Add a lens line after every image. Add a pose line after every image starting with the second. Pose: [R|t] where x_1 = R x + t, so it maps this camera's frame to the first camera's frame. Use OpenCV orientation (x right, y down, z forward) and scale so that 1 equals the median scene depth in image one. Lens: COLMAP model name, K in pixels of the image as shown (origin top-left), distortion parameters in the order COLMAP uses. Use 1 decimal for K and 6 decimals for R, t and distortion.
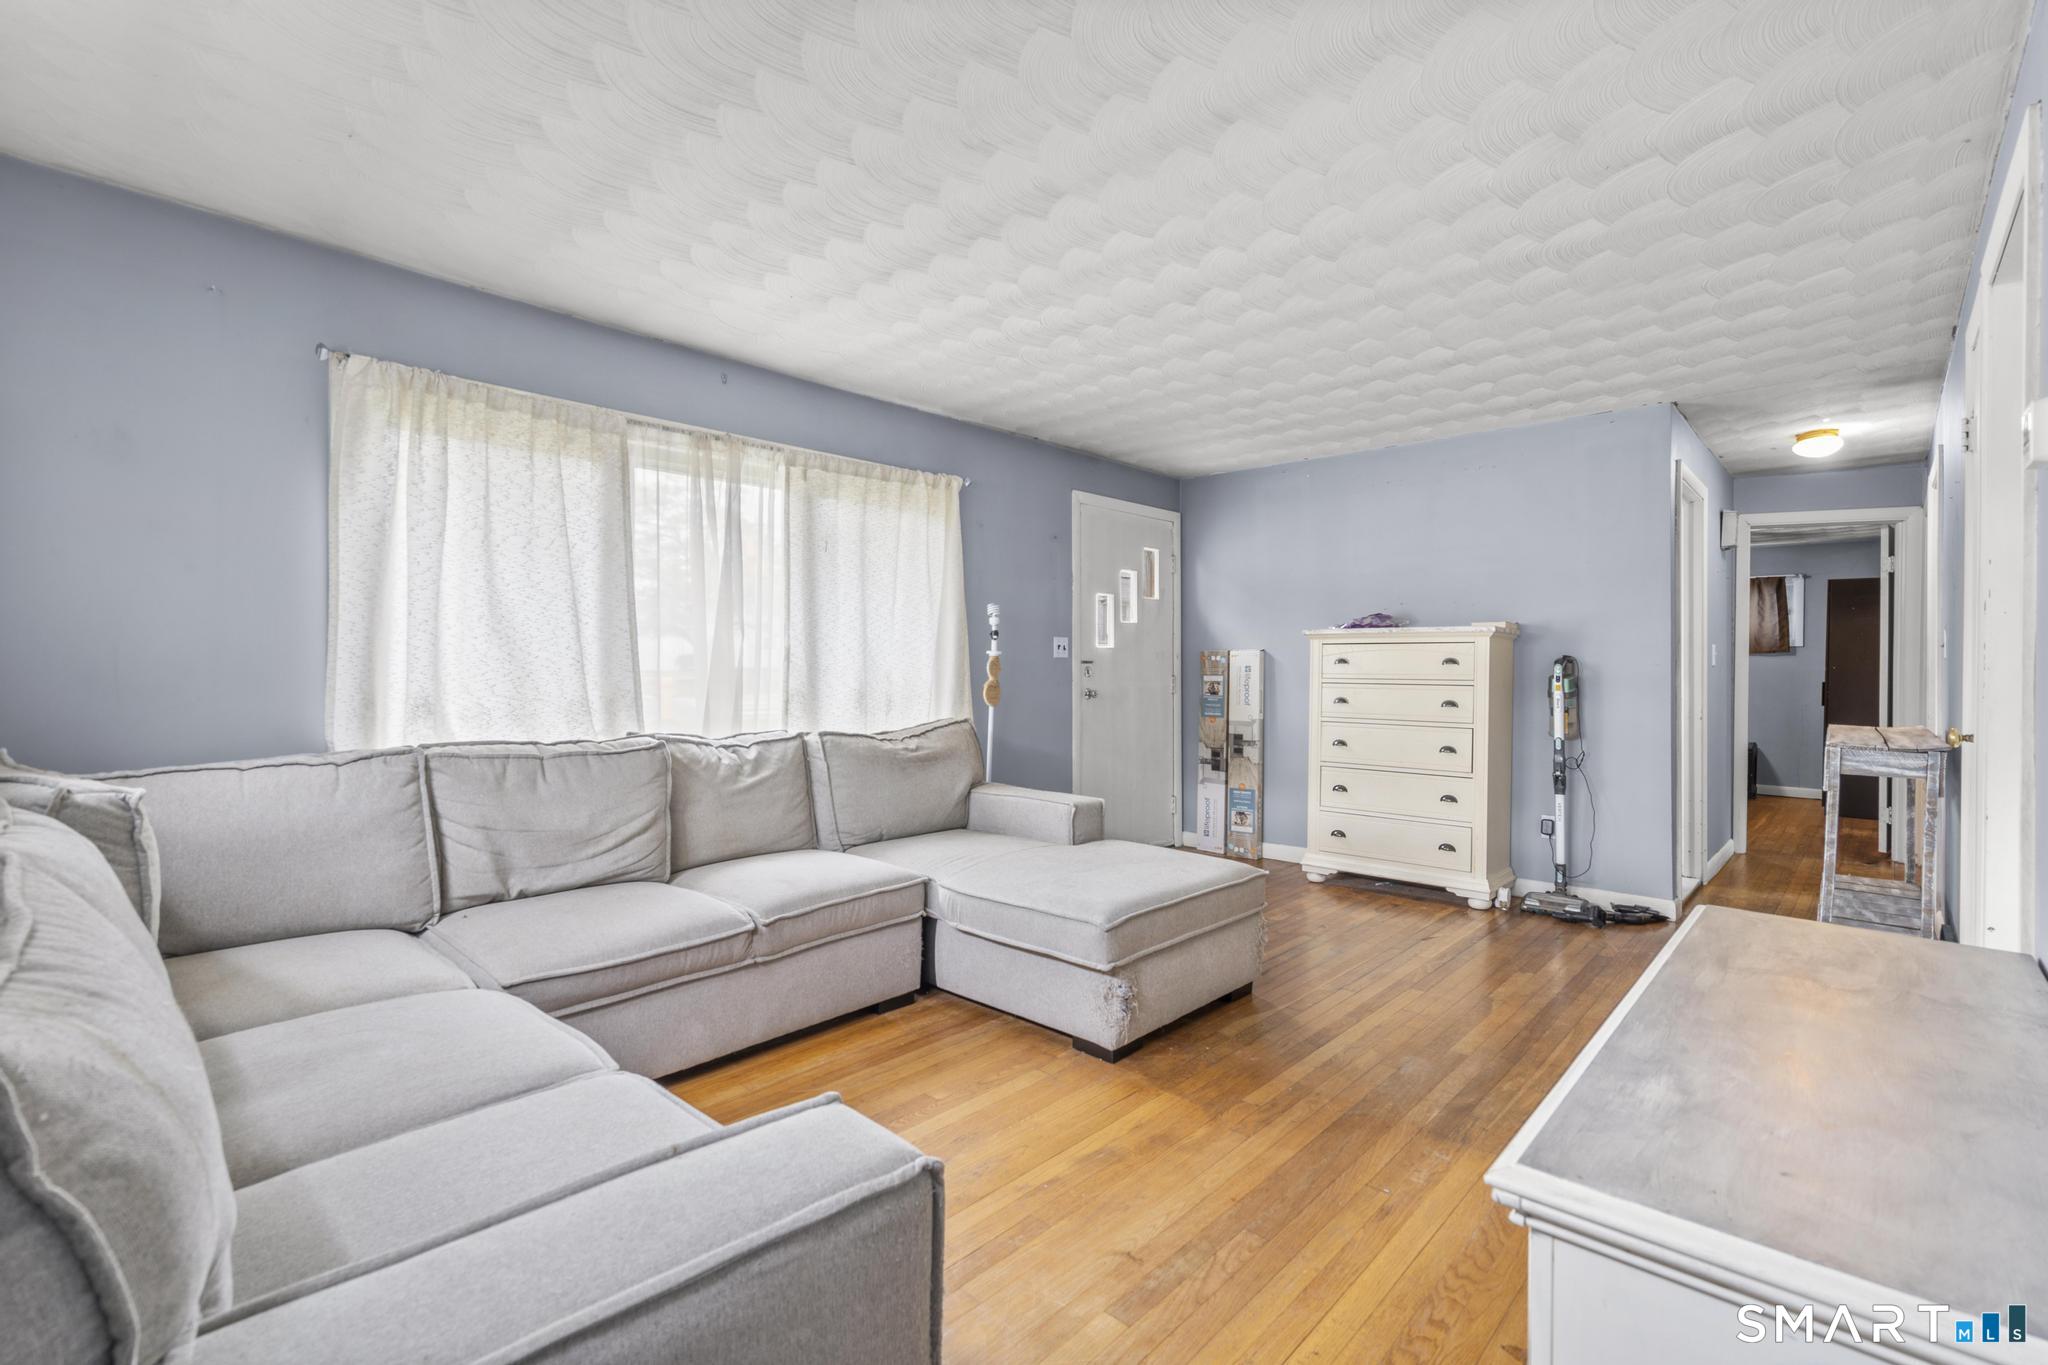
lens RADIAL K [[917.5, 0, 1018.5], [0, 917.5, 680.3], [0, 0, 1]] dist [-0.011220, 0.007630]
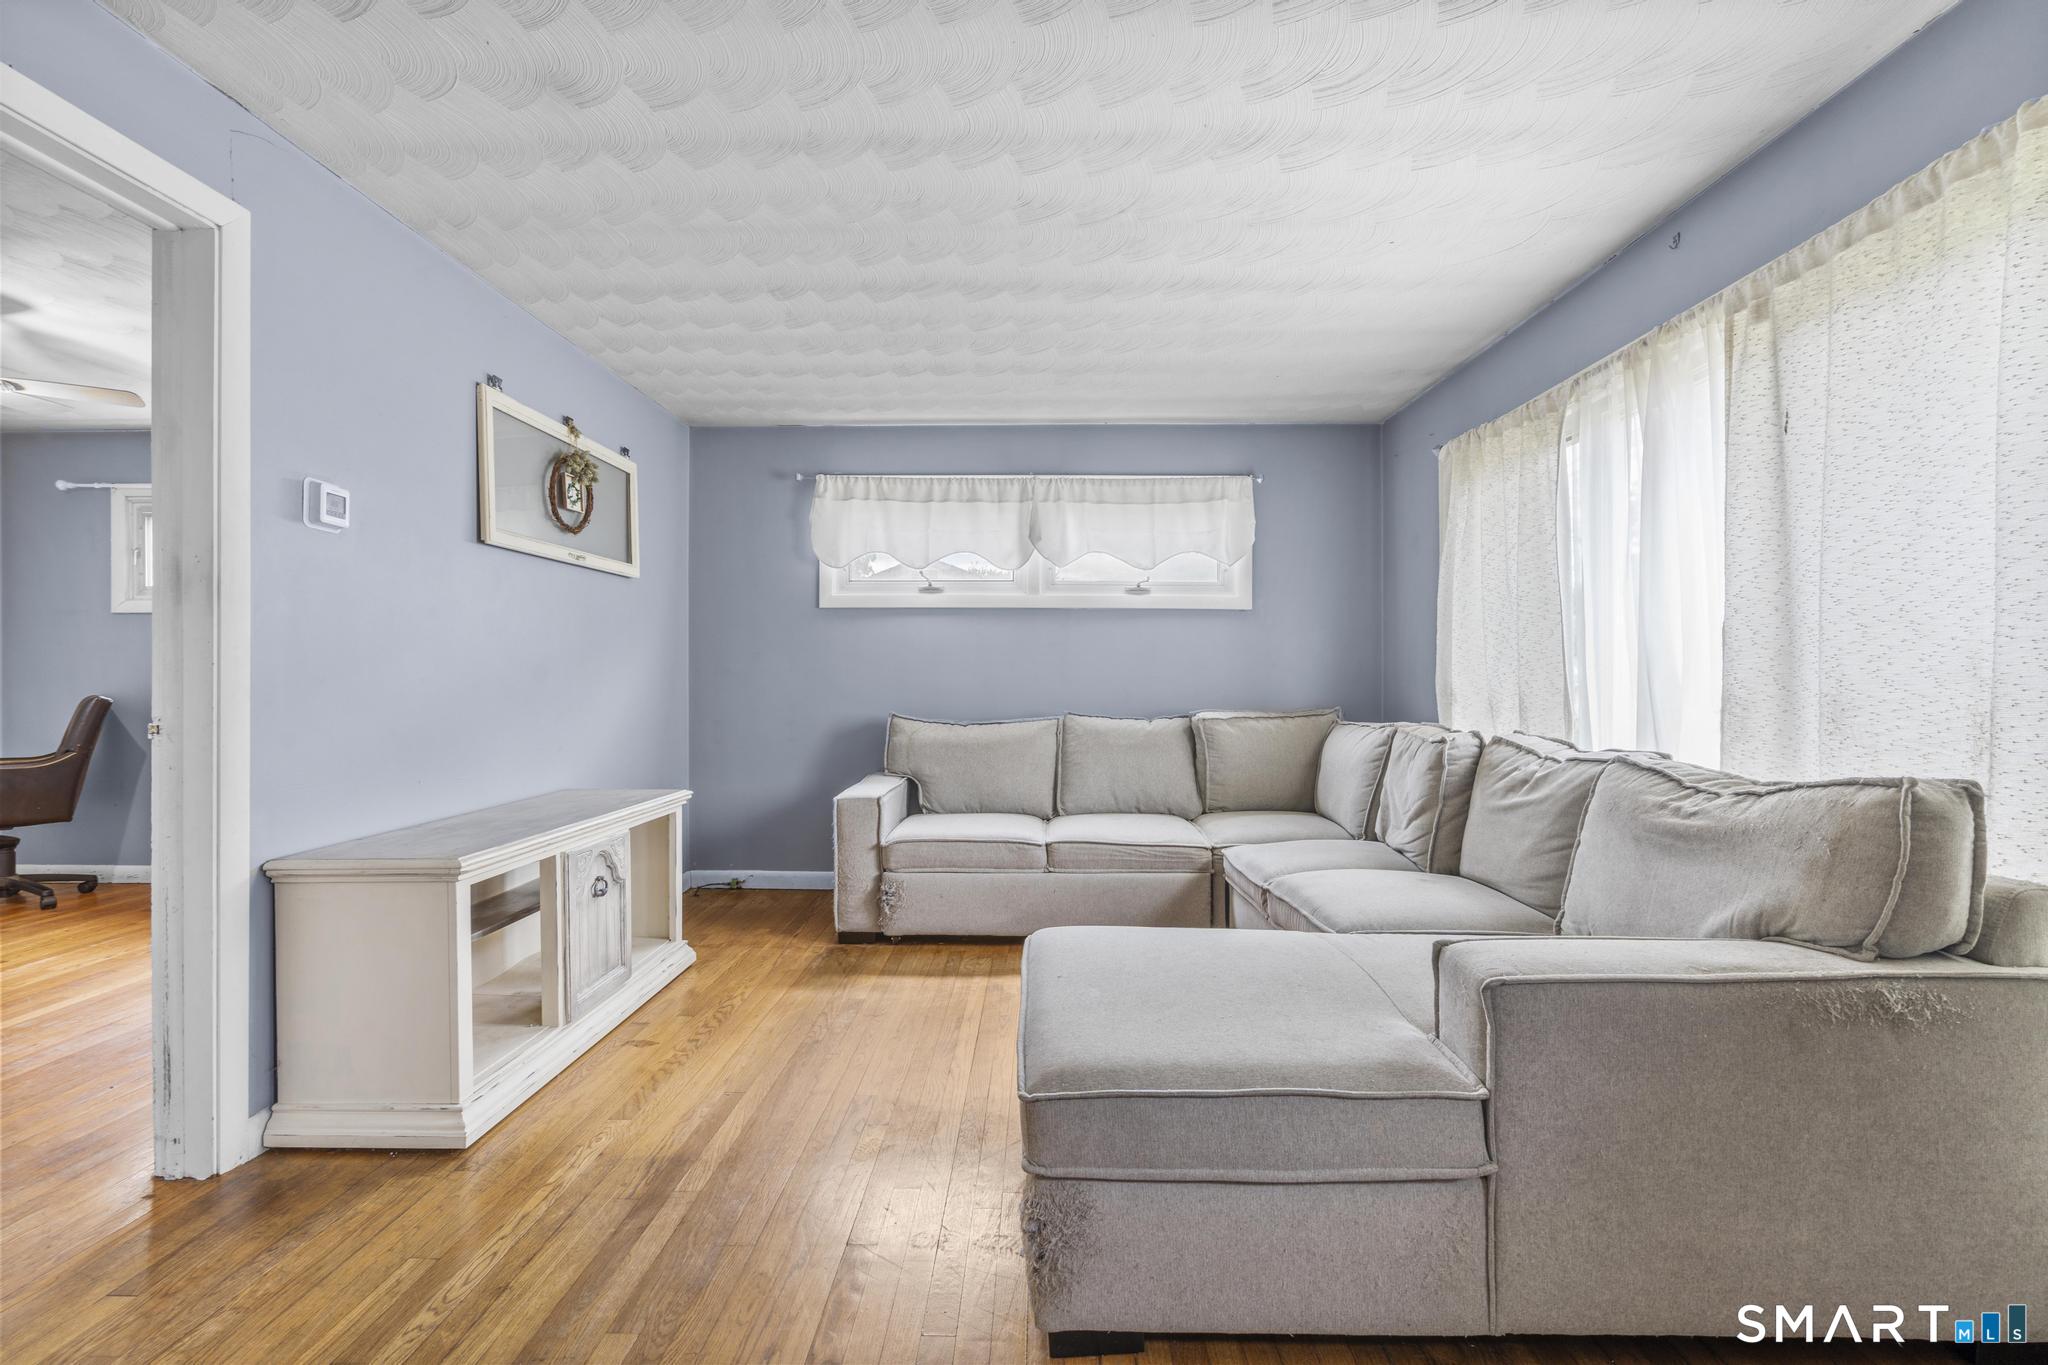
lens RADIAL K [[917.5, 0, 1018.5], [0, 917.5, 680.3], [0, 0, 1]] dist [-0.011220, 0.007630]
pose [[-0.748287, -0.002833, -0.663369, 0.526033], [-0.008733, 0.999946, 0.005580, 0.003877], [0.663318, 0.009969, -0.748272, 1.226361]]
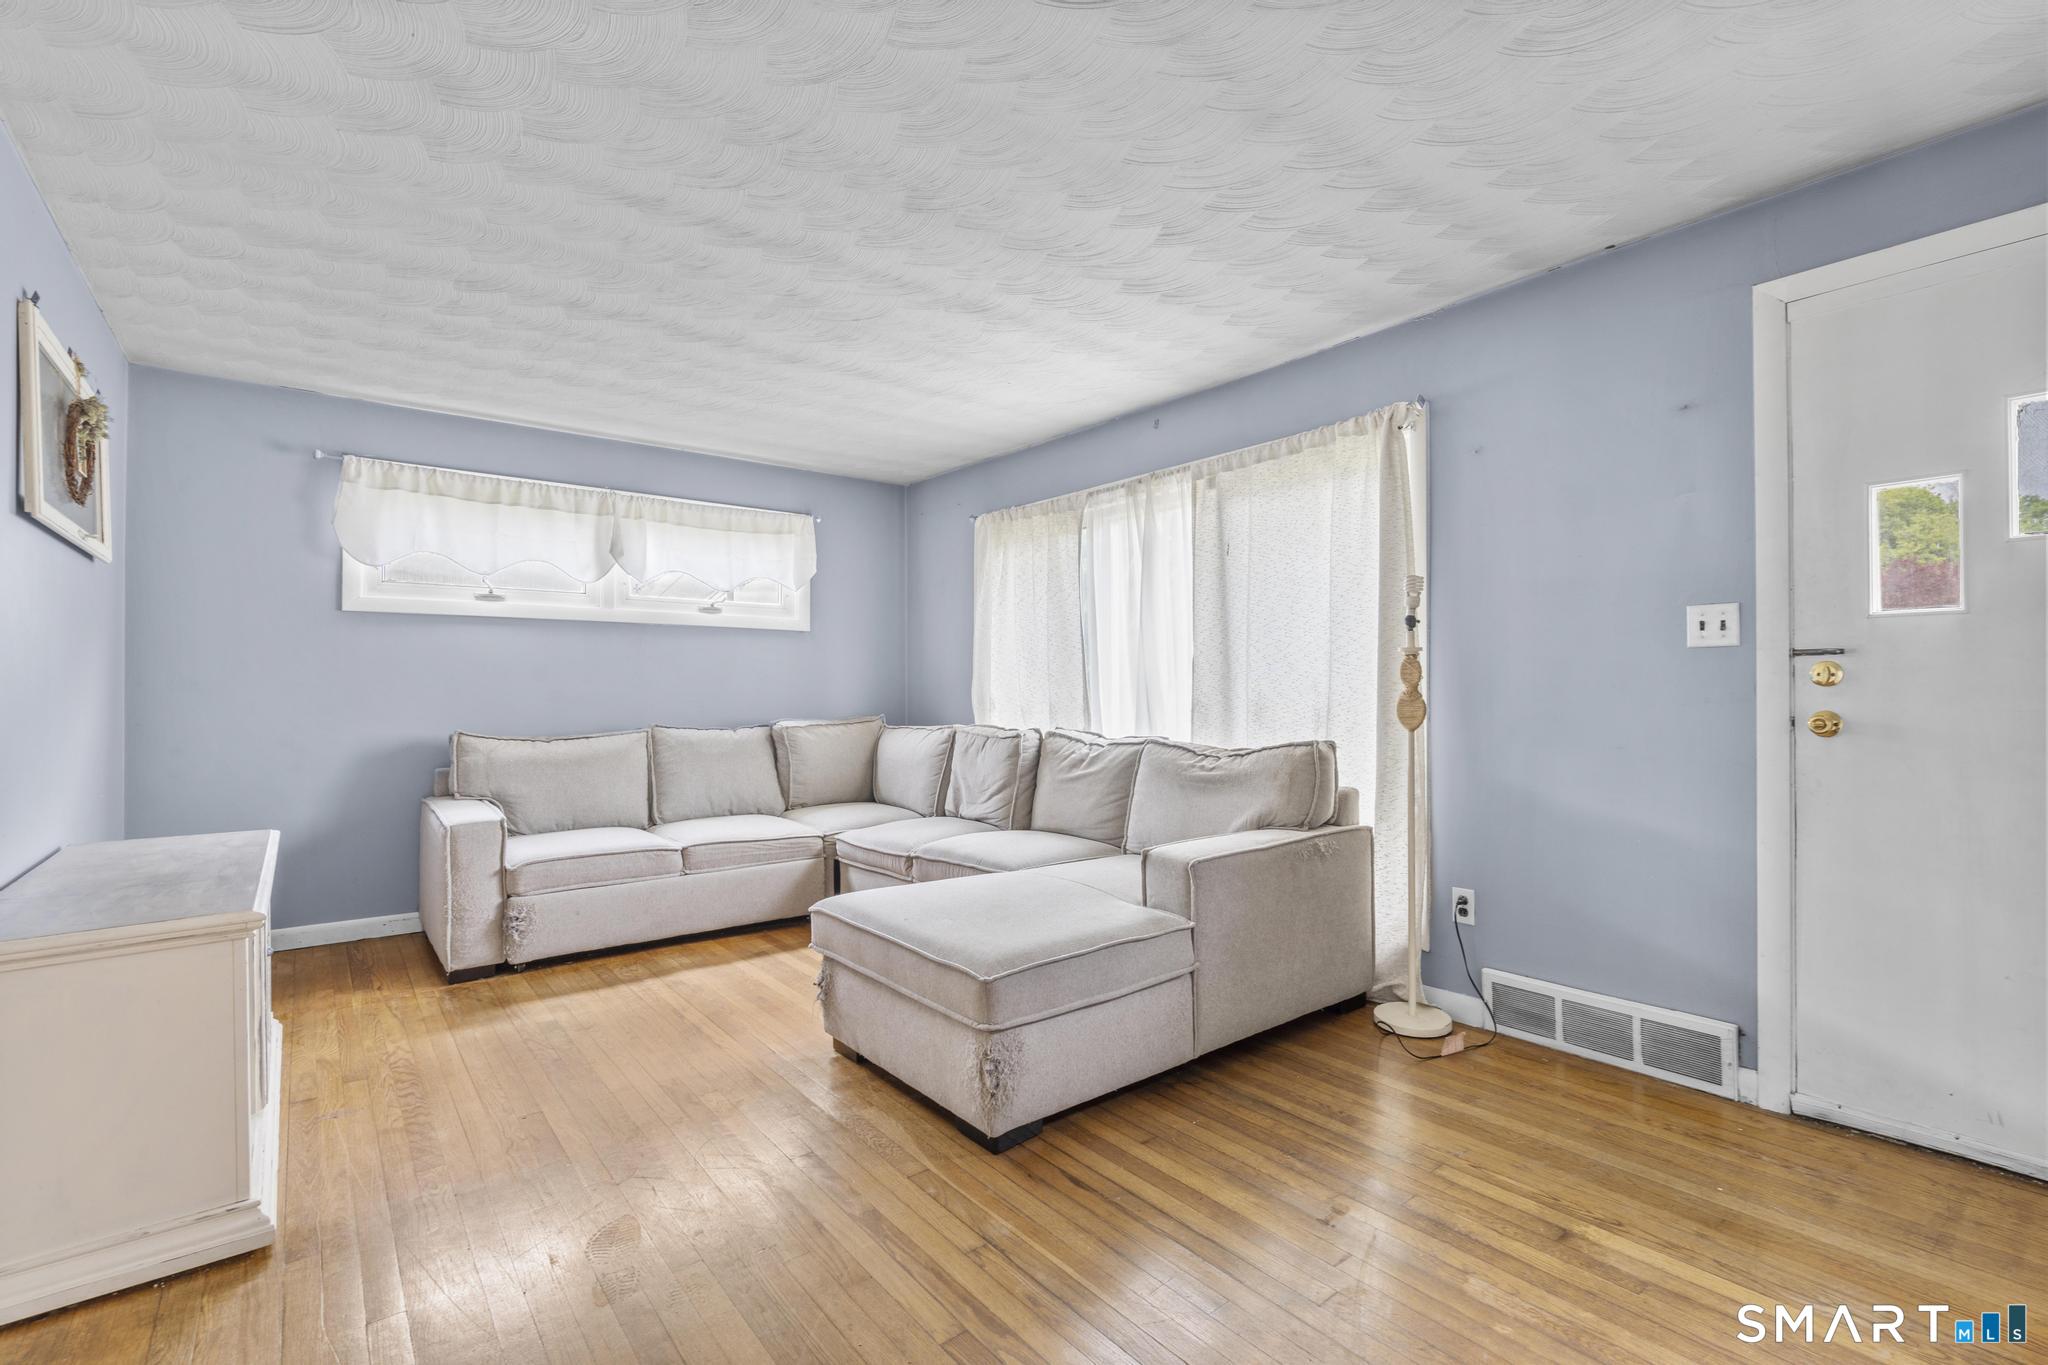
lens RADIAL K [[917.5, 0, 1018.5], [0, 917.5, 680.3], [0, 0, 1]] dist [-0.011220, 0.007630]
pose [[-0.150670, -0.011503, -0.988517, 0.848232], [-0.006793, 0.999921, -0.010601, 0.001336], [0.988561, 0.005117, -0.150736, 1.033738]]
